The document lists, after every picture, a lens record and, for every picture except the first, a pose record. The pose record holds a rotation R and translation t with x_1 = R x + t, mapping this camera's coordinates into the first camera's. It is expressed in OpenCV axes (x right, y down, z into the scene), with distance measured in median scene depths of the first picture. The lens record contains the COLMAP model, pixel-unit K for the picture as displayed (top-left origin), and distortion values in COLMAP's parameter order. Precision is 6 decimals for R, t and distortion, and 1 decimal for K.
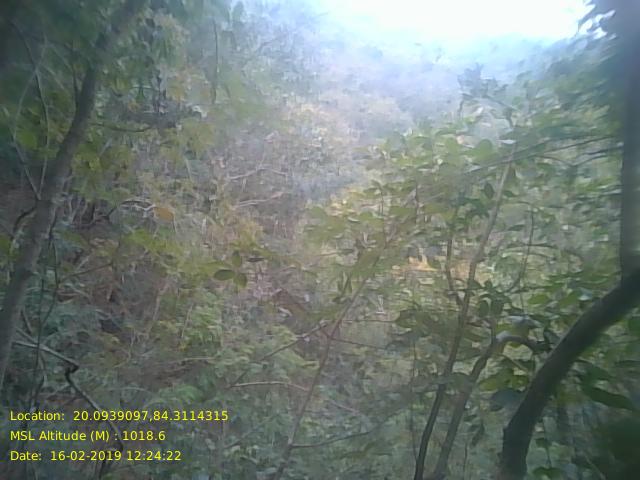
lens RADIAL K [[535.2, 0, 320.0], [0, 535.2, 240.0], [0, 0, 1]] dist [0.114508, -0.318723]
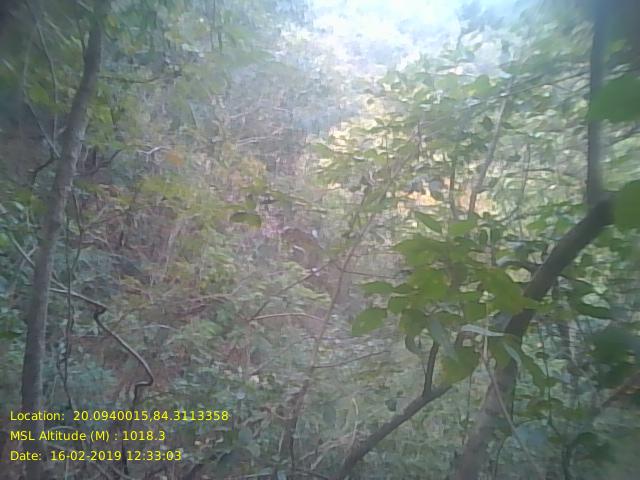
lens RADIAL K [[540.6, 0, 320.0], [0, 540.6, 240.0], [0, 0, 1]] dist [0.033432, -0.119012]
pose [[0.998729, -0.049447, -0.009753, -0.005330], [0.050266, 0.991357, 0.121181, -0.005722], [0.003676, -0.121518, 0.992582, -0.031206]]
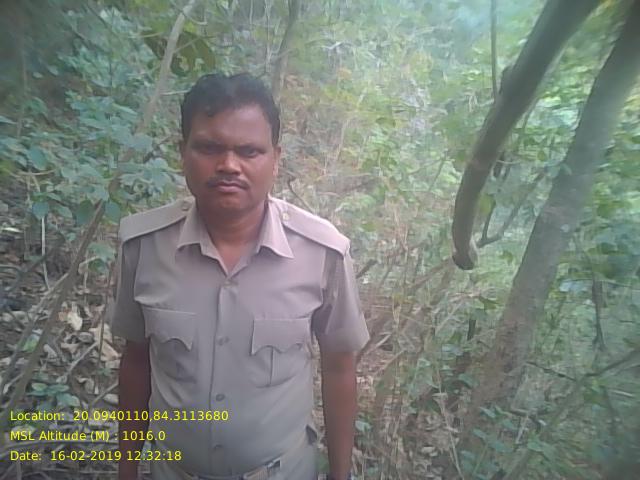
lens RADIAL K [[540.6, 0, 320.0], [0, 540.6, 240.0], [0, 0, 1]] dist [0.033432, -0.119012]
pose [[0.945468, 0.056621, -0.320757, 0.088988], [0.047357, 0.950414, 0.307362, -0.048626], [0.322255, -0.305791, 0.895904, -0.291836]]
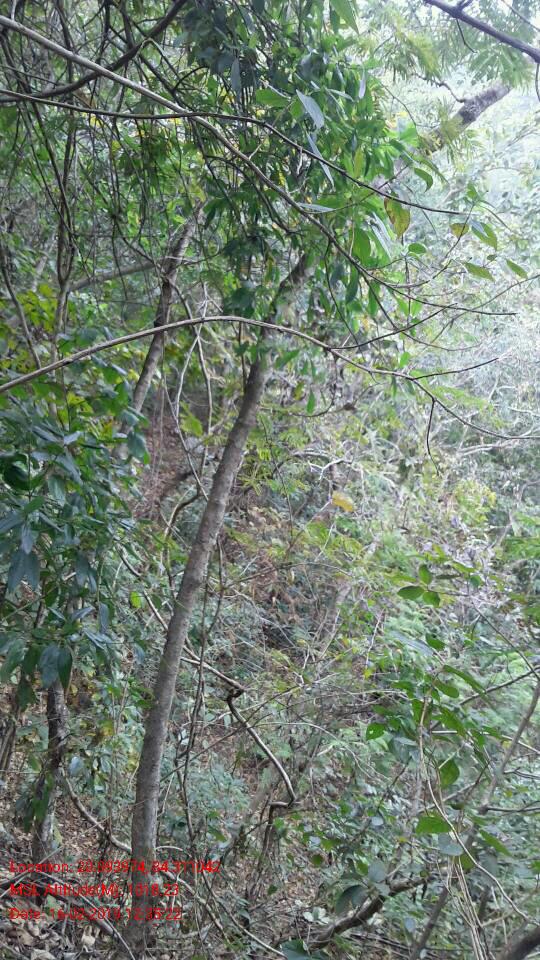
lens RADIAL K [[878.2, 0, 270.0], [0, 878.2, 480.0], [0, 0, 1]] dist [0.137518, -0.277924]
pose [[0.931455, -0.008746, -0.363751, 0.053816], [0.001800, 0.999810, -0.019428, -0.038568], [0.363851, 0.017441, 0.931294, -0.158413]]
